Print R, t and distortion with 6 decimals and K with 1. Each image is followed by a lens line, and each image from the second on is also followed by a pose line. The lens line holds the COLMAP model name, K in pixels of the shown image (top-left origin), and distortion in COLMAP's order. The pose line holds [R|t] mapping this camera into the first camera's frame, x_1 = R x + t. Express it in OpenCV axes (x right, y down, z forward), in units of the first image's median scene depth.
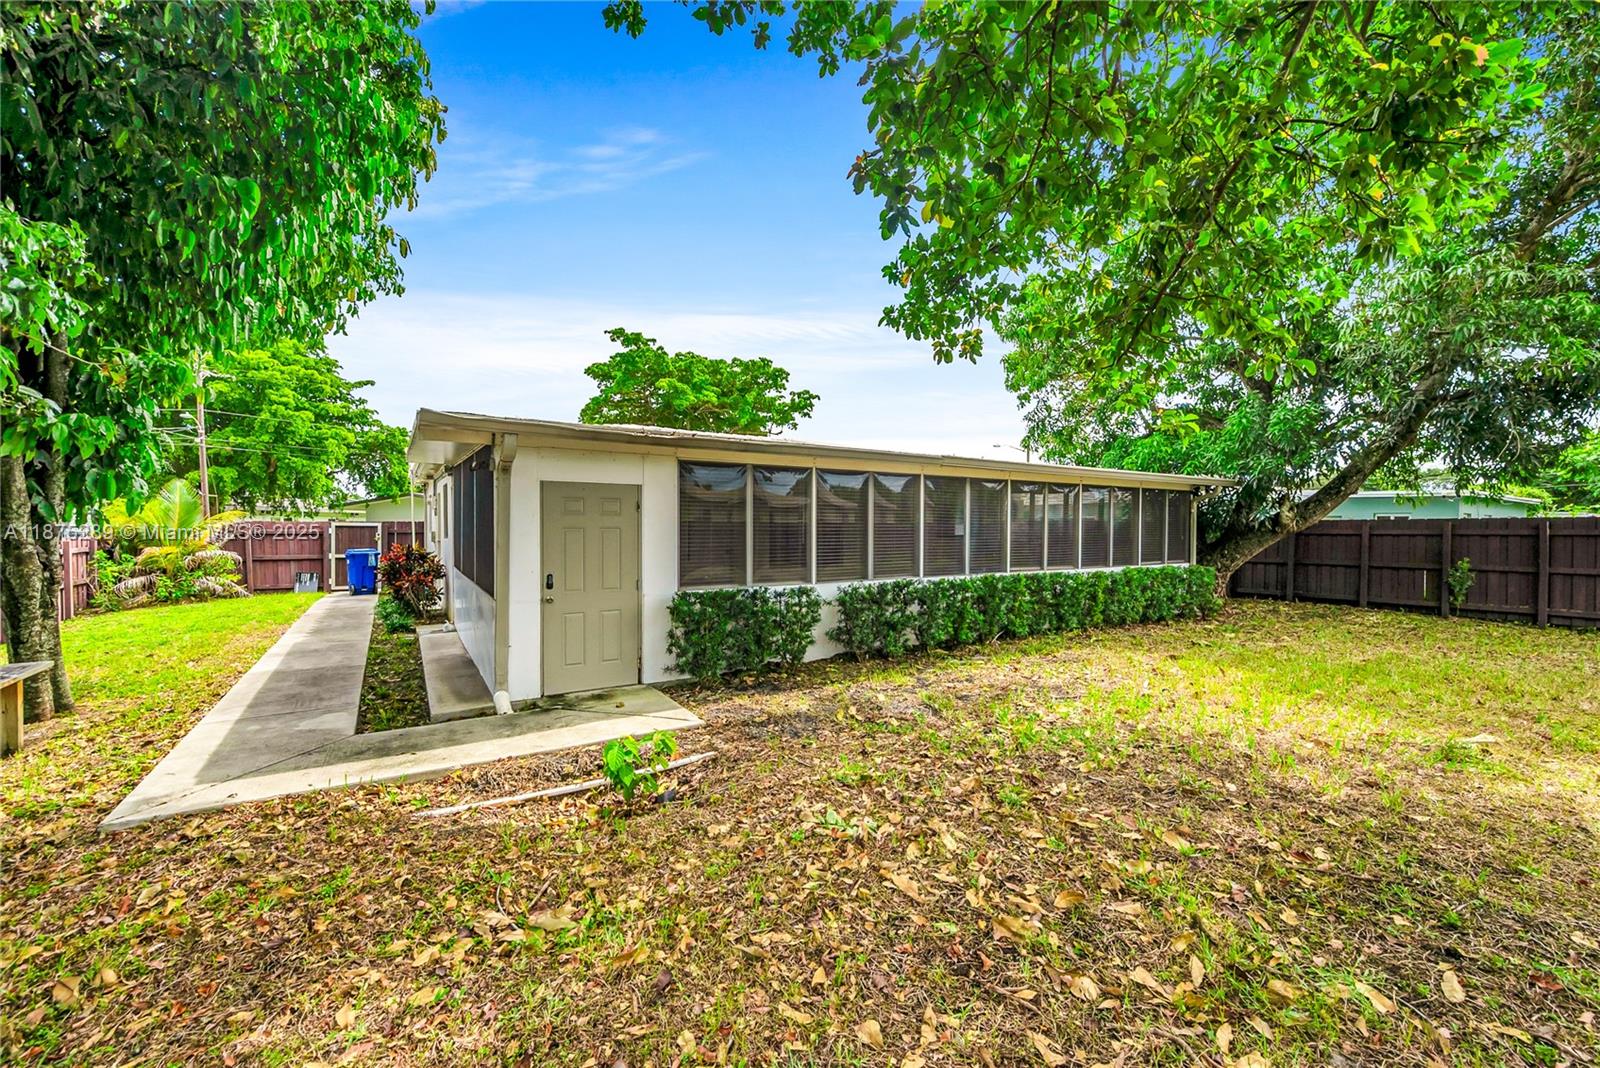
lens RADIAL K [[628.2, 0, 796.5], [0, 628.2, 537.2], [0, 0, 1]] dist [-0.002243, 0.000430]
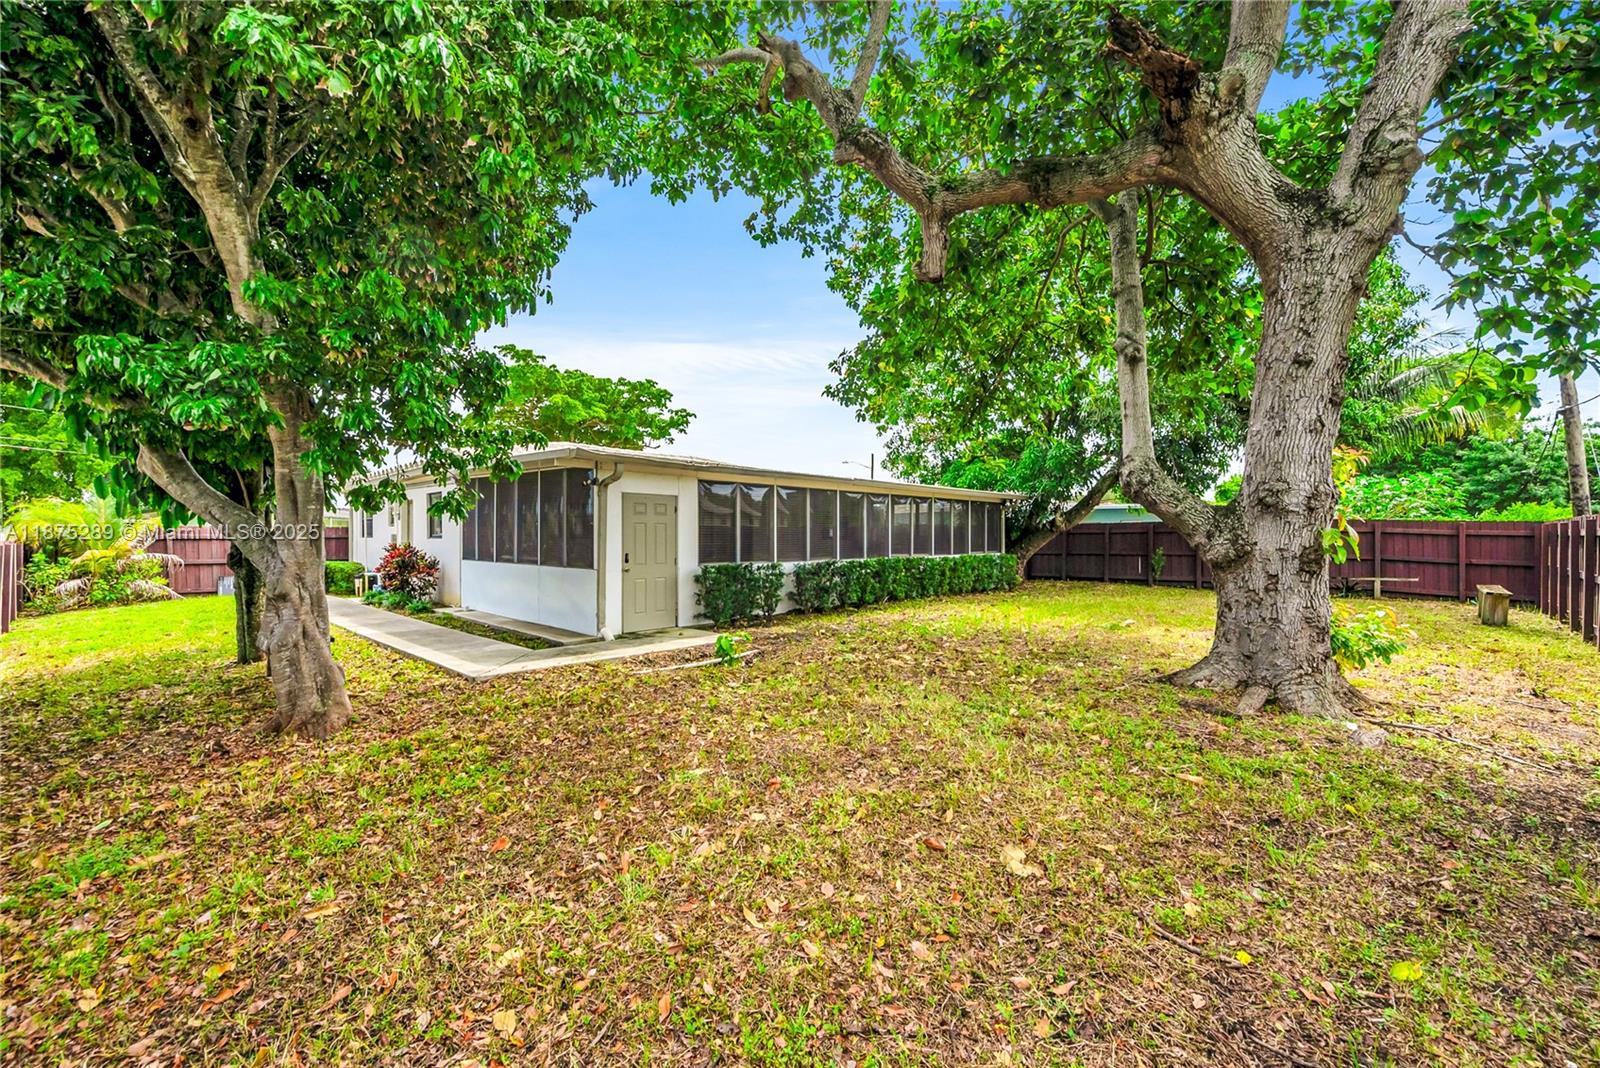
lens RADIAL K [[628.2, 0, 788.4], [0, 628.2, 534.2], [0, 0, 1]] dist [-0.002243, 0.000430]
pose [[0.972540, -0.004099, 0.232700, -0.179841], [0.009140, 0.999746, -0.020591, 0.023336], [-0.232557, 0.022152, 0.972331, -0.284053]]
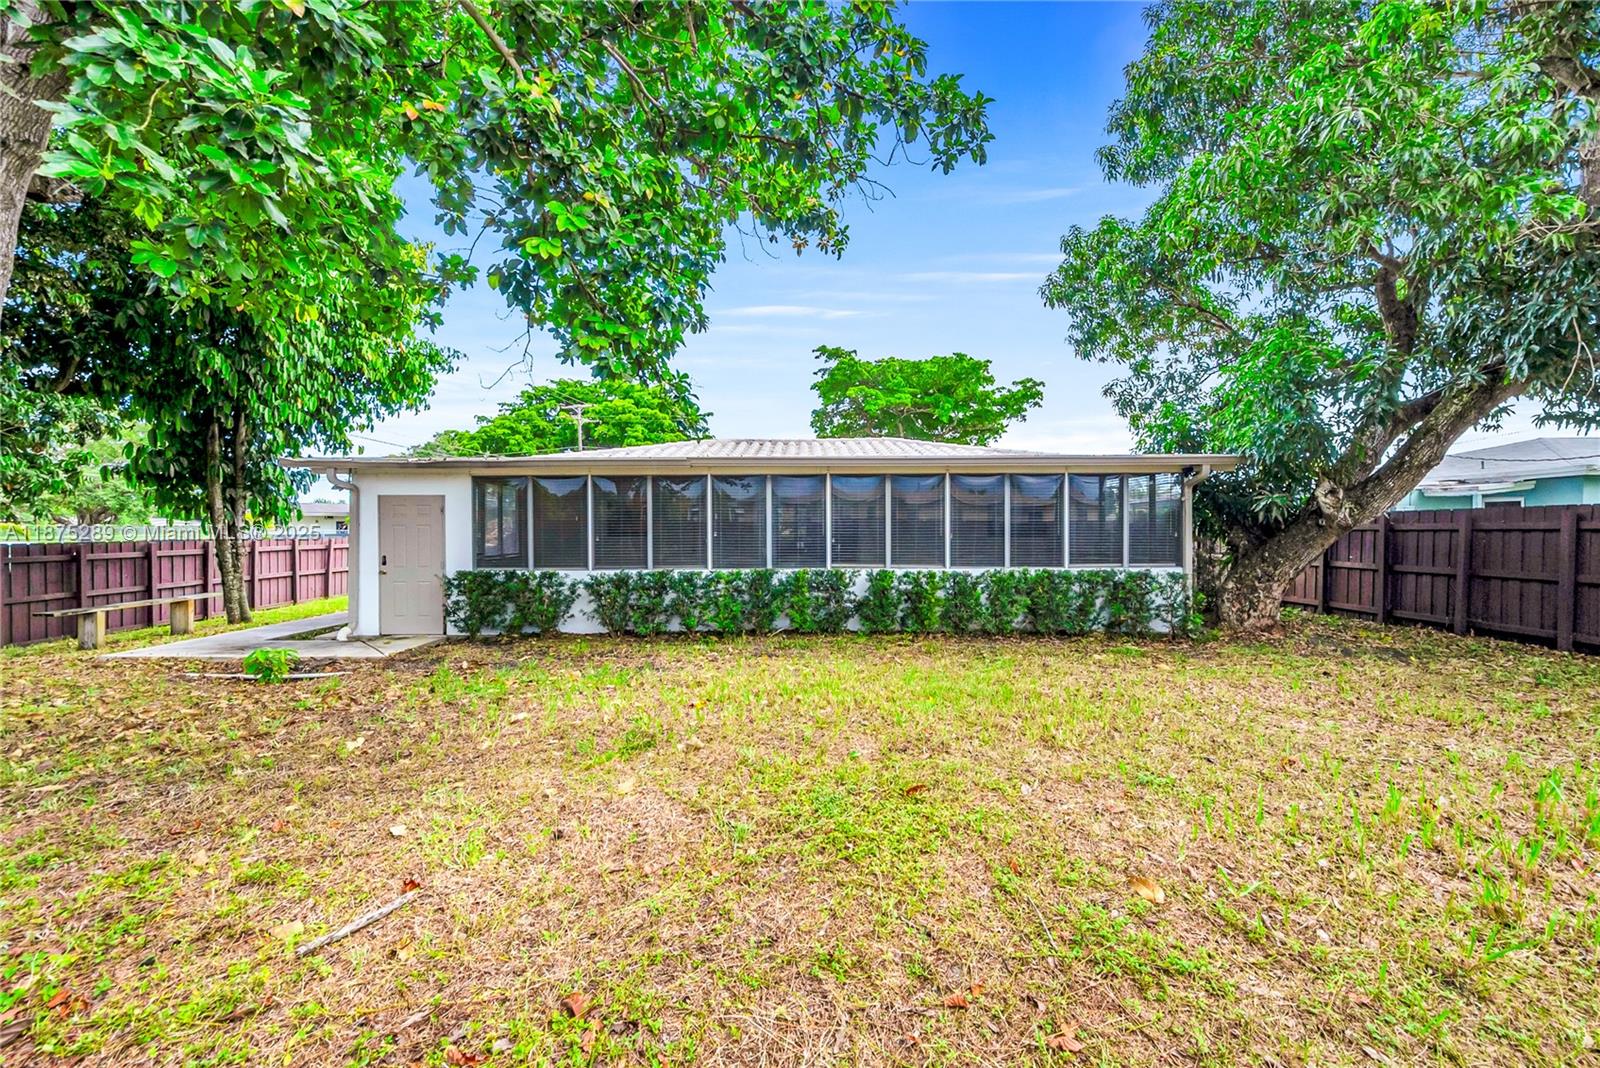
lens RADIAL K [[628.2, 0, 806.0], [0, 628.2, 535.9], [0, 0, 1]] dist [-0.002243, 0.000430]
pose [[0.854549, 0.001675, -0.519368, 0.630216], [-0.003022, 0.999994, -0.001749, 0.004912], [0.519362, 0.003064, 0.854549, 0.110575]]
